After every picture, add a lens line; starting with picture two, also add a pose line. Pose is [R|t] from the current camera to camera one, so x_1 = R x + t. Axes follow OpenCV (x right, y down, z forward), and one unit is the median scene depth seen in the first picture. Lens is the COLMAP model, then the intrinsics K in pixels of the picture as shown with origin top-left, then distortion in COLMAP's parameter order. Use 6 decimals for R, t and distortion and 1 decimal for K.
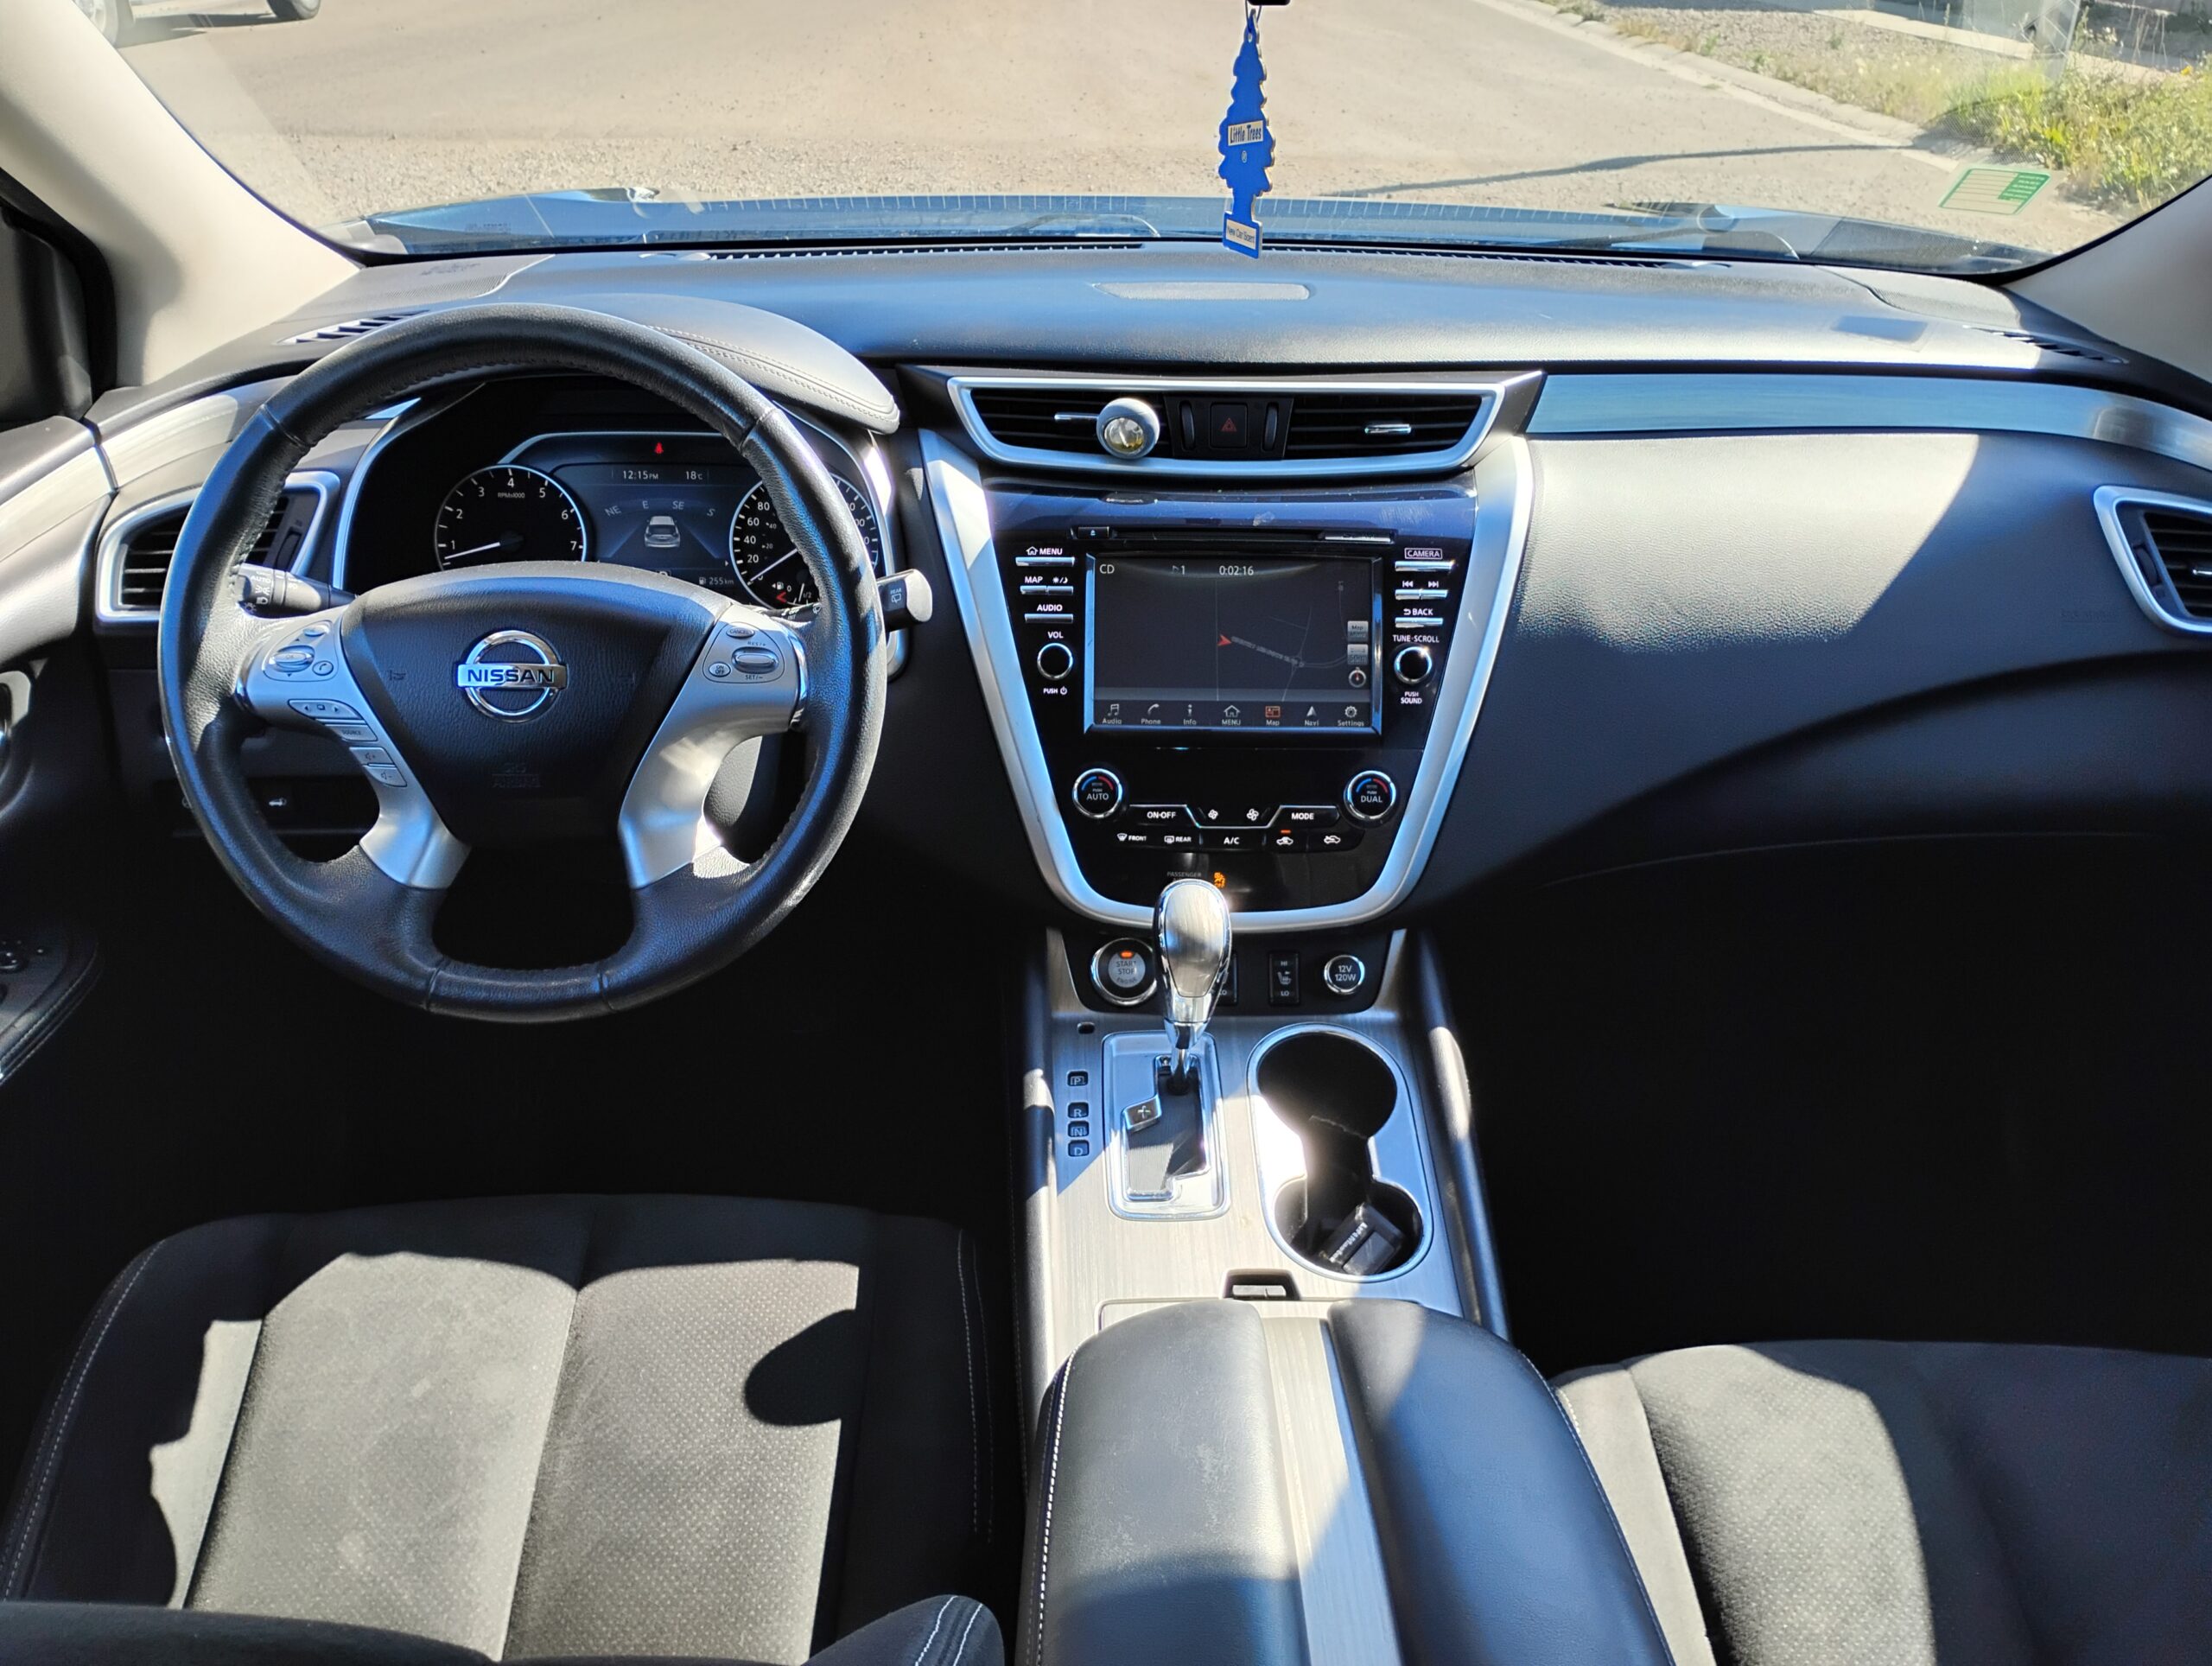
lens RADIAL K [[1910.0, 0, 1097.9], [0, 1910.0, 847.8], [0, 0, 1]] dist [0.054528, -0.073356]
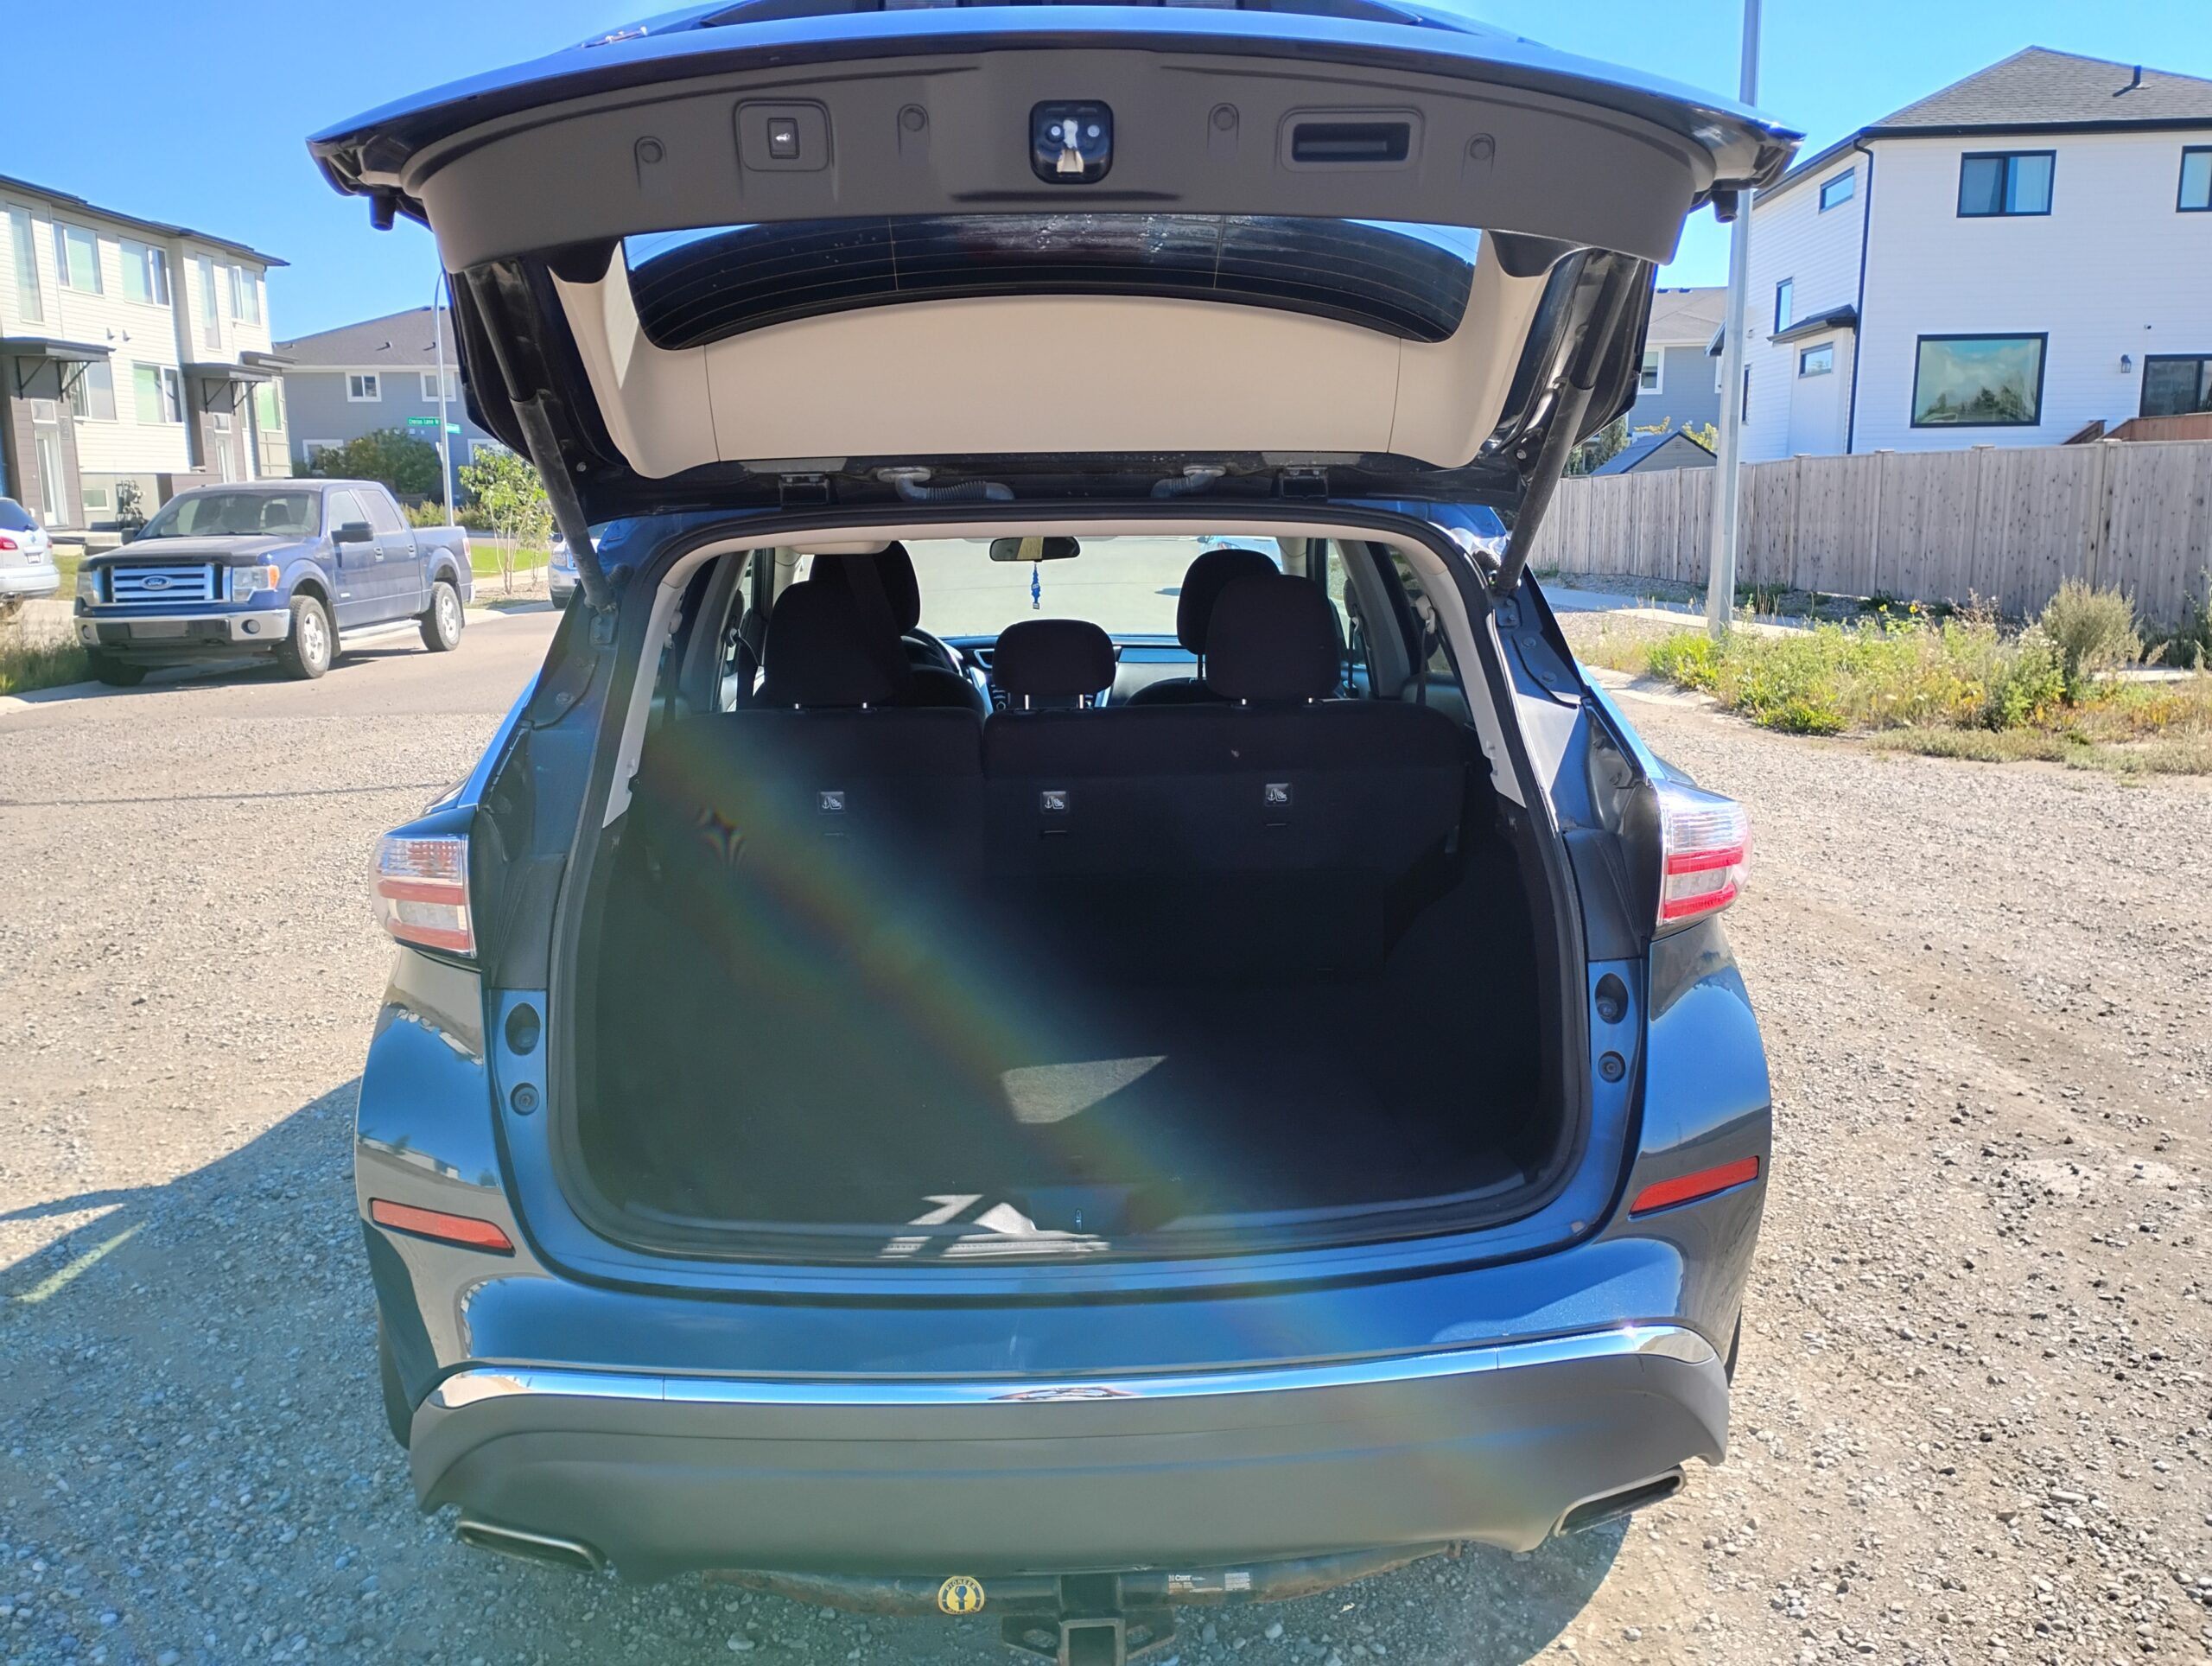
lens RADIAL K [[1910.0, 0, 1102.6], [0, 1910.0, 825.4], [0, 0, 1]] dist [0.054528, -0.073356]
pose [[0.999218, -0.034653, 0.019050, 0.111303], [0.038831, 0.950888, -0.307089, 1.446654], [-0.007473, 0.307589, 0.951490, -2.921203]]
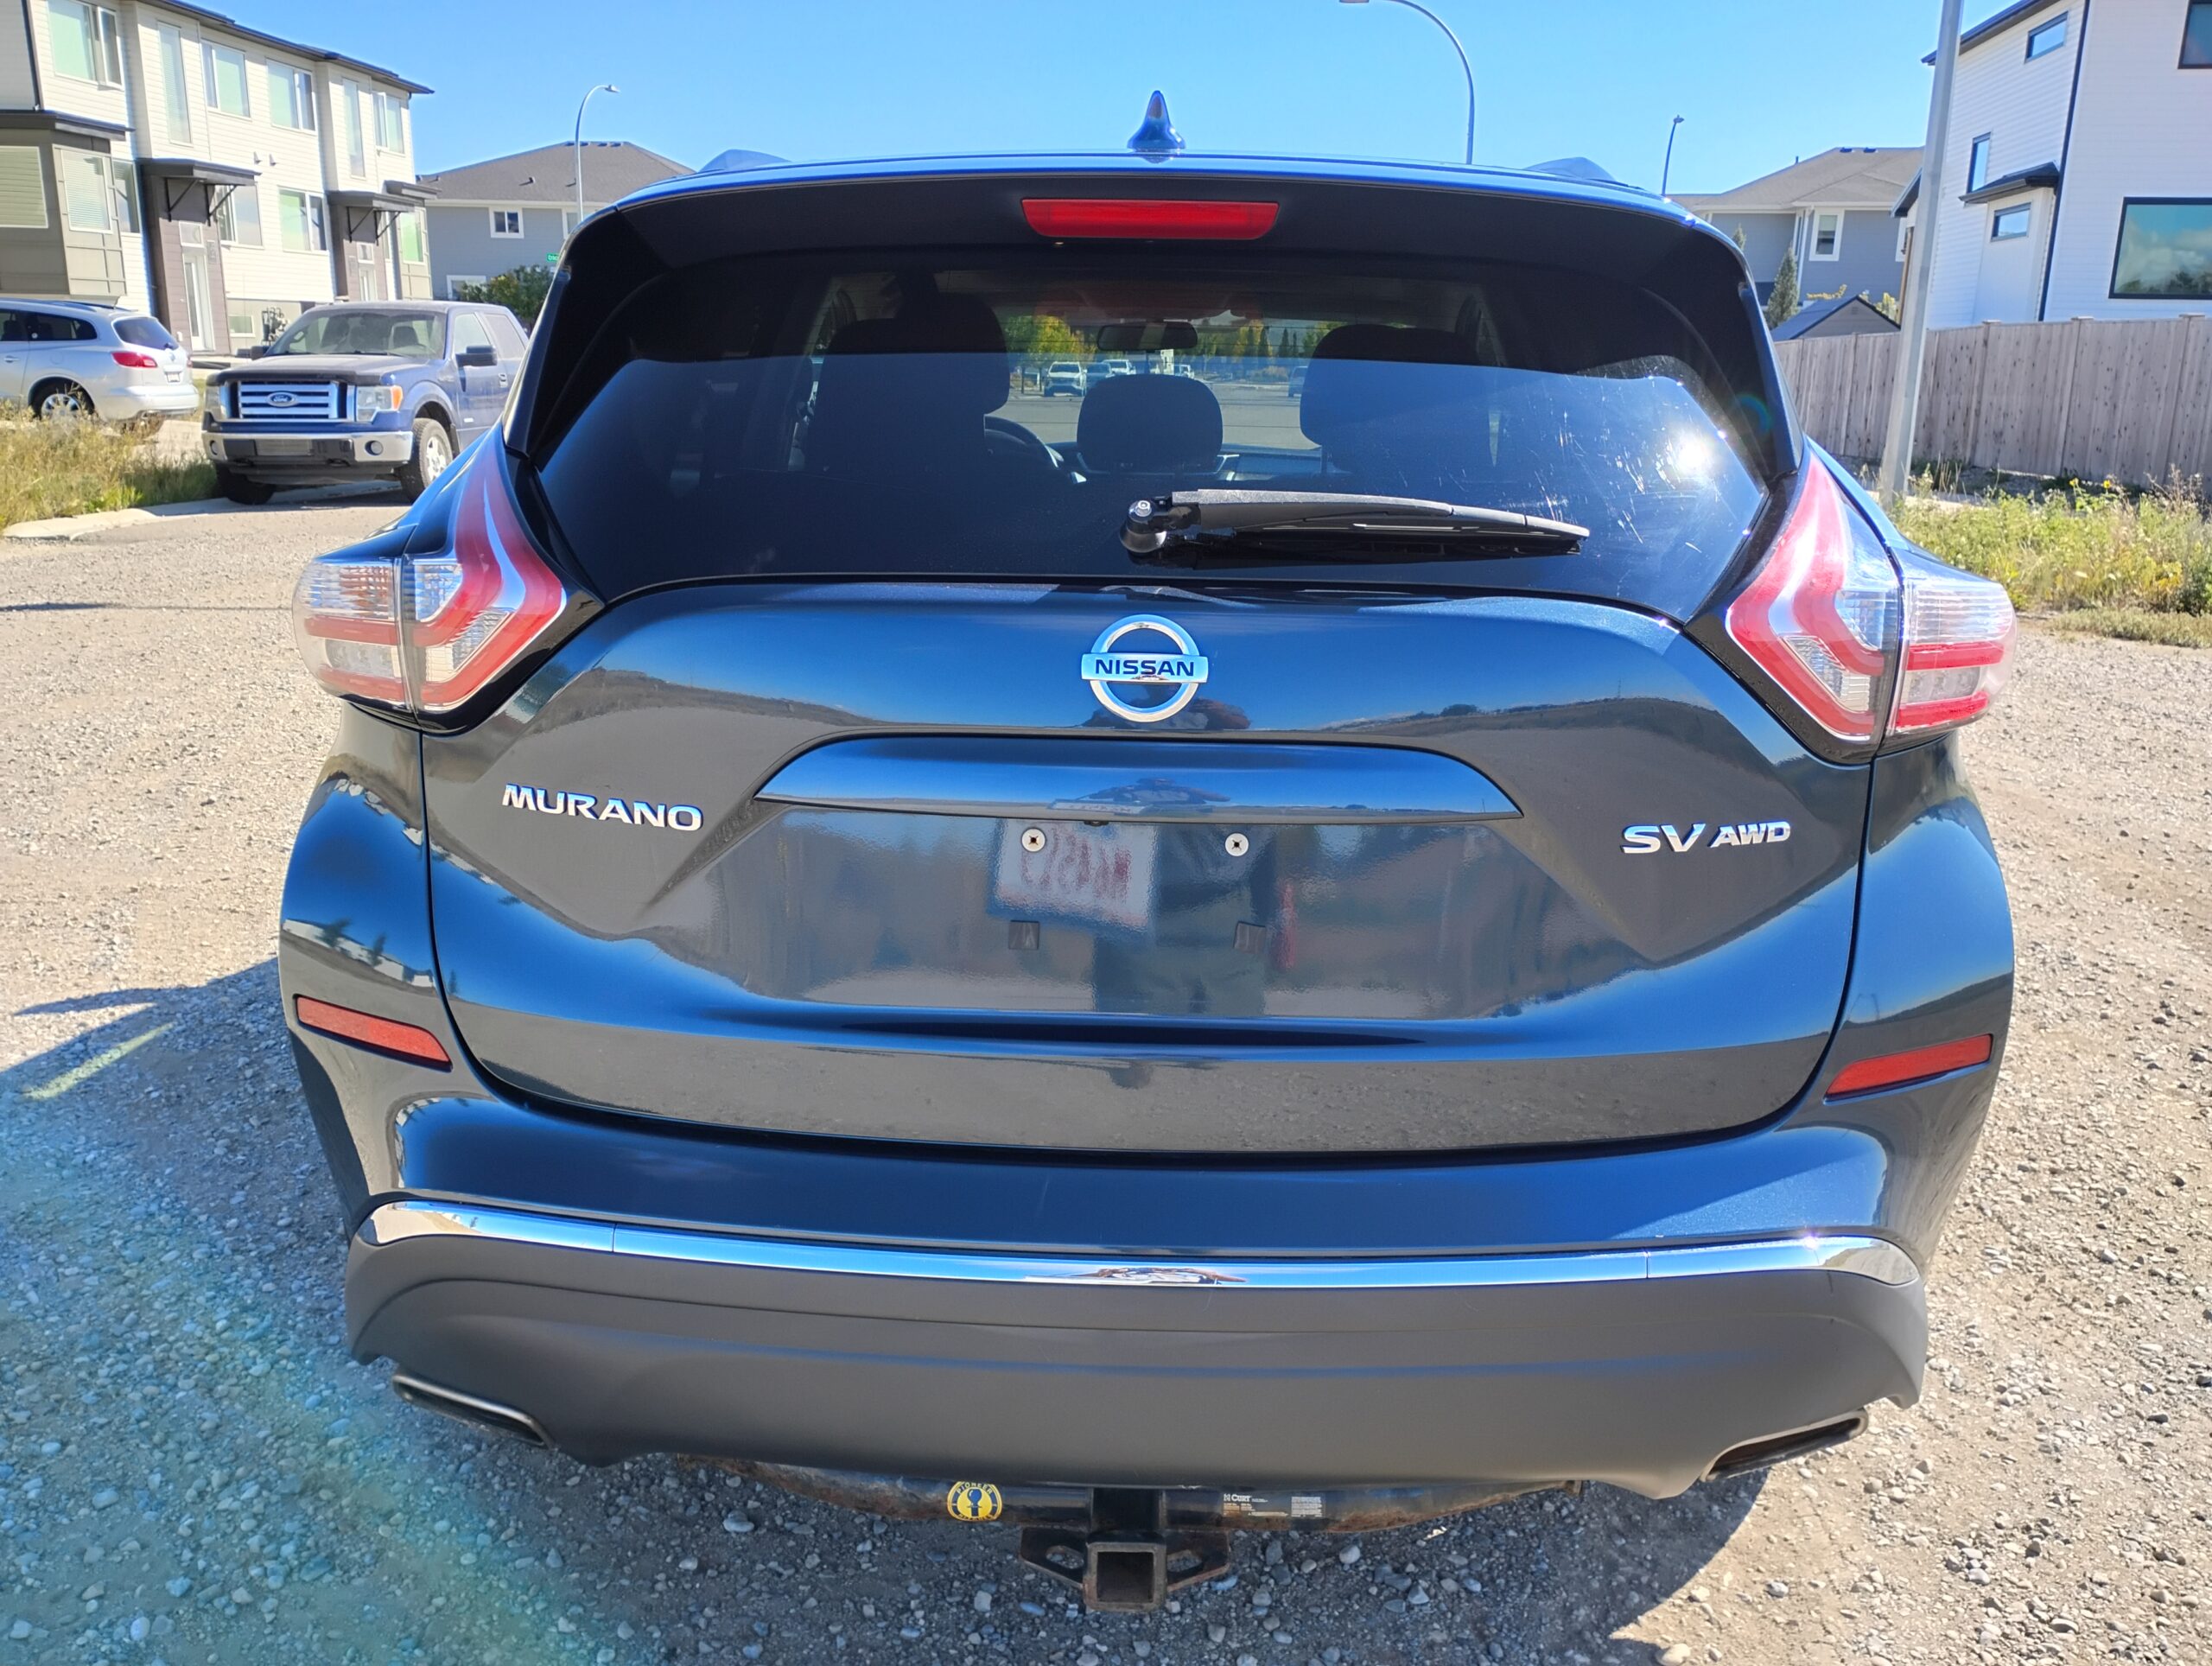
lens RADIAL K [[1910.0, 0, 1087.3], [0, 1910.0, 823.1], [0, 0, 1]] dist [0.054528, -0.073356]
pose [[0.998523, 0.009373, -0.053523, 0.156647], [-0.022106, 0.969883, -0.242568, 1.419782], [0.049638, 0.243393, 0.968657, -2.536859]]
